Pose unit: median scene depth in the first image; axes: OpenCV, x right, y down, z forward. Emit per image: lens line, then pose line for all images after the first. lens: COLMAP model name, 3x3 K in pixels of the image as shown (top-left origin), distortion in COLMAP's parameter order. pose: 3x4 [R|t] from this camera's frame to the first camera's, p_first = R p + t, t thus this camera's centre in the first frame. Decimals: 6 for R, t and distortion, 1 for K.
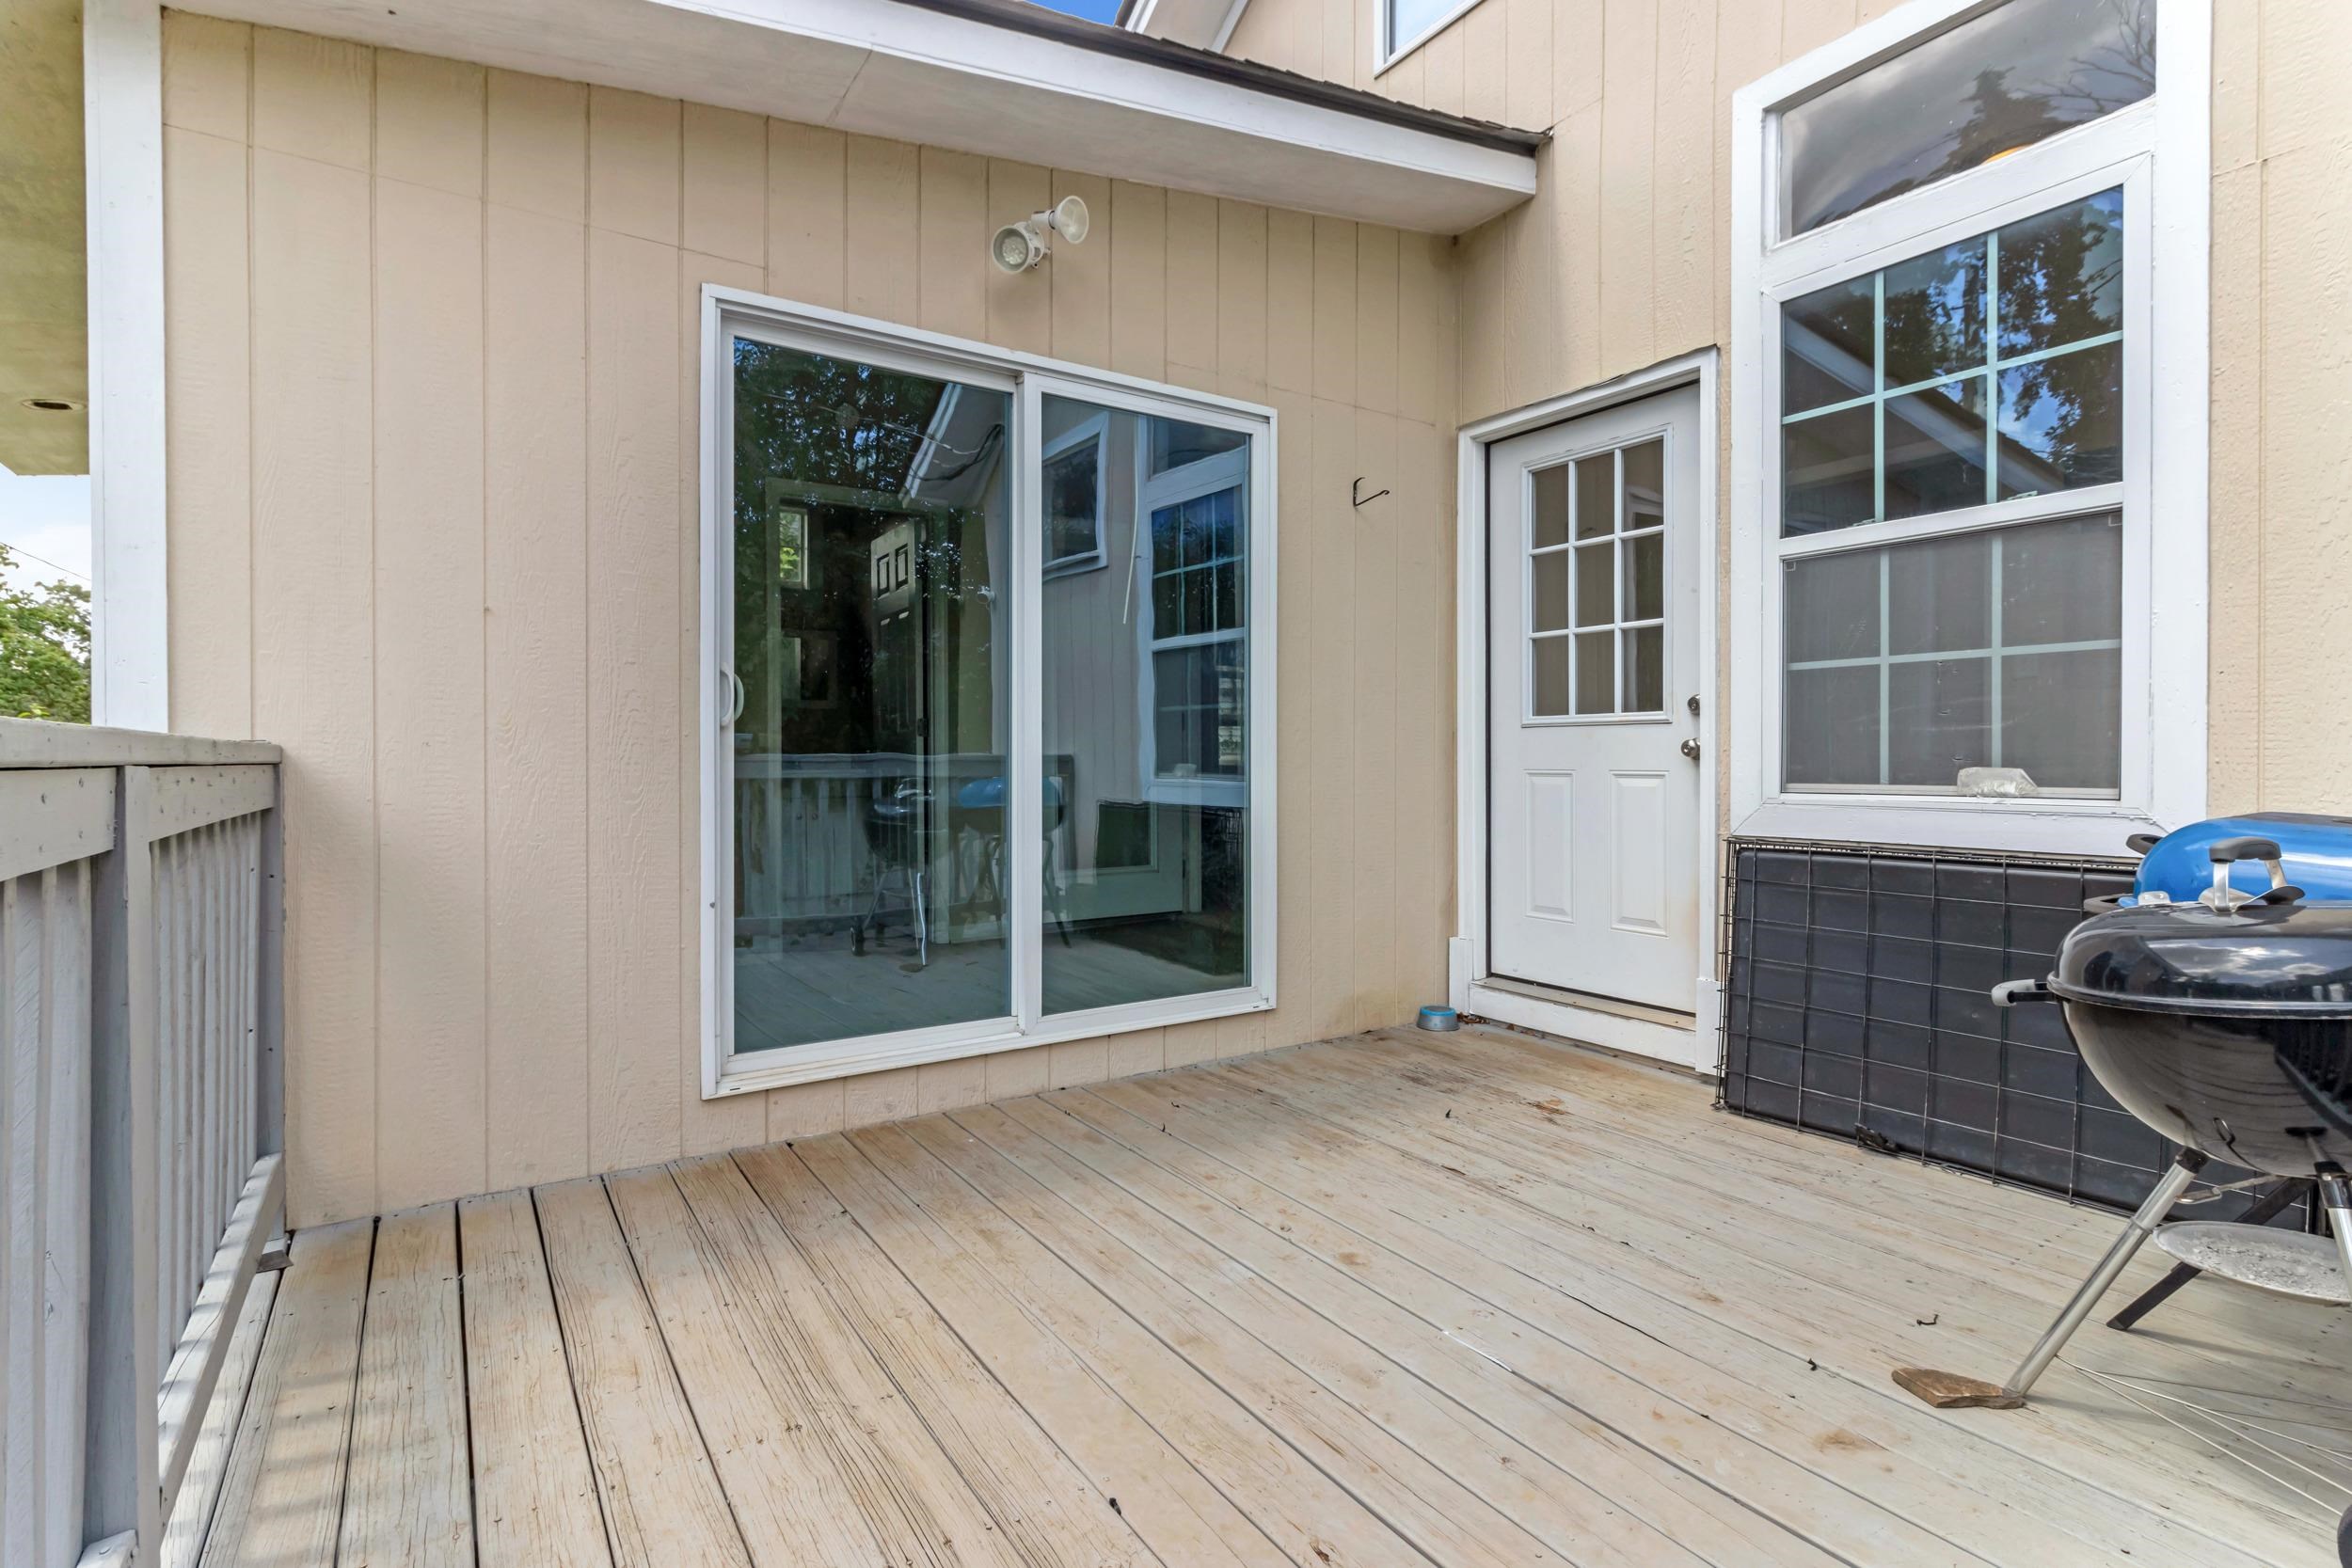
lens RADIAL K [[1120.0, 0, 1174.9], [0, 1120.0, 760.9], [0, 0, 1]] dist [0.002657, 0.000786]
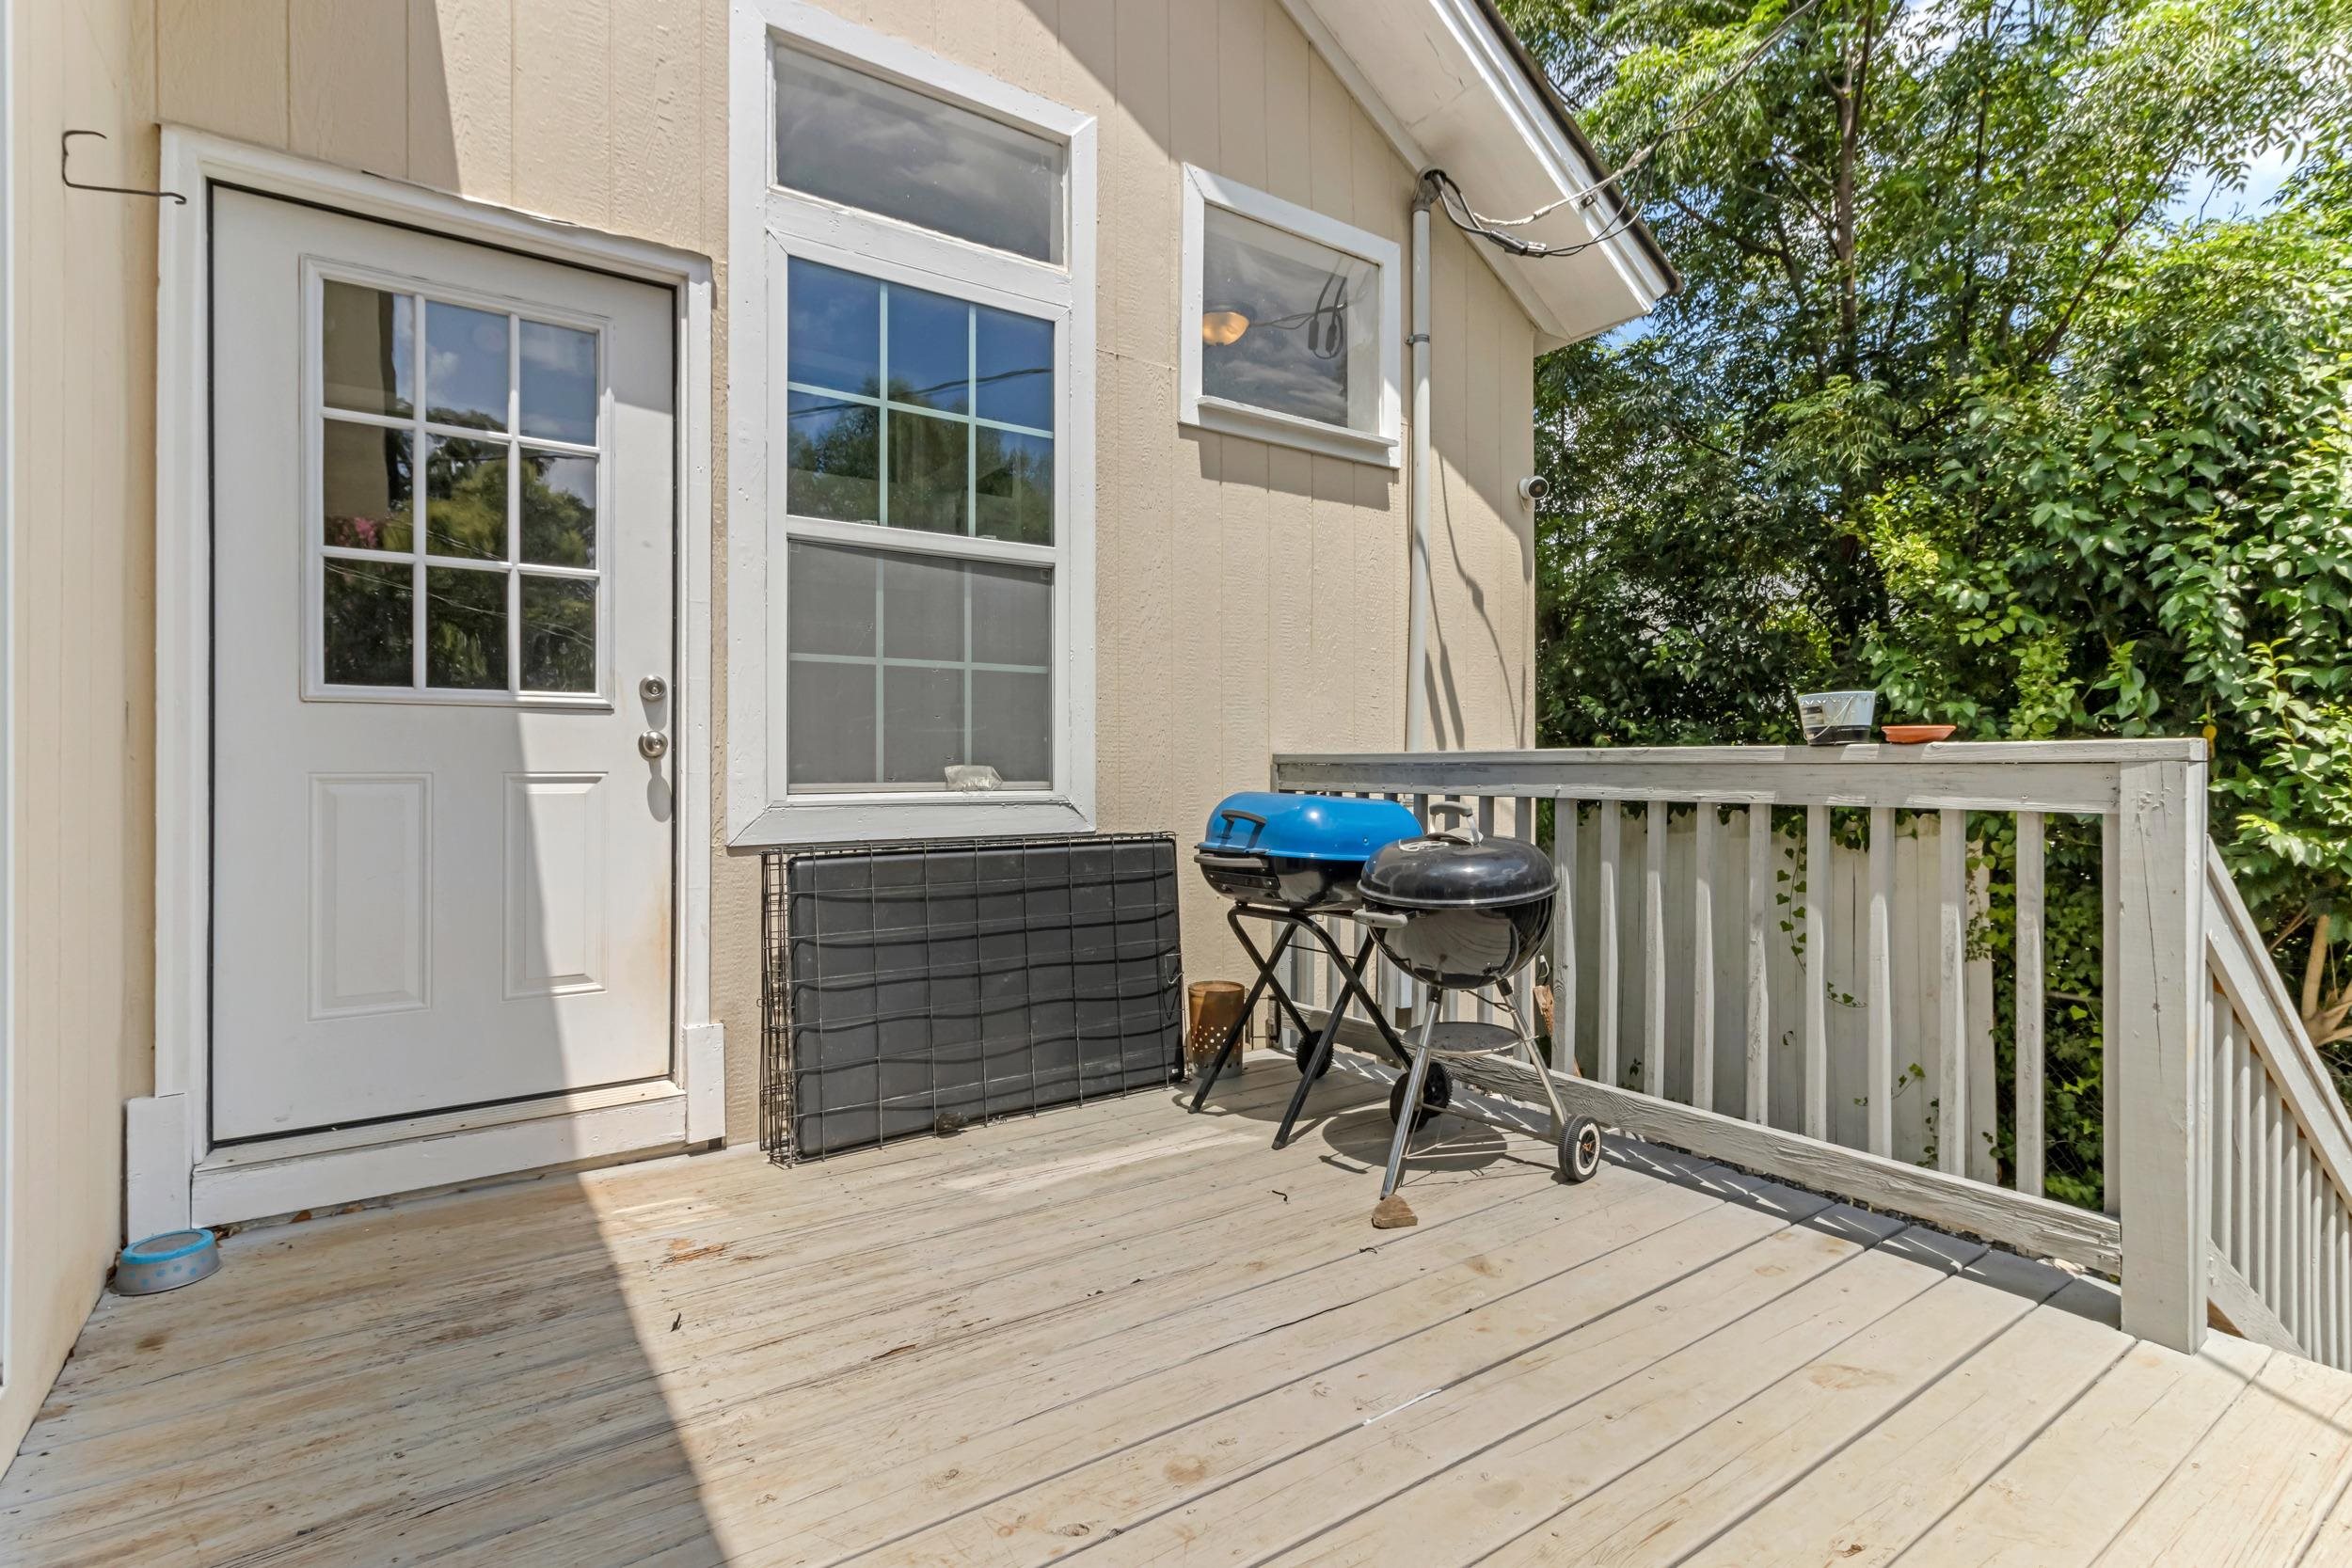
lens RADIAL K [[1120.0, 0, 1174.9], [0, 1120.0, 760.9], [0, 0, 1]] dist [0.002657, 0.000786]
pose [[-0.026776, 0.009143, 0.999600, -0.423647], [0.001262, 0.999958, -0.009112, 0.011432], [-0.999641, 0.001017, -0.026786, 0.812683]]
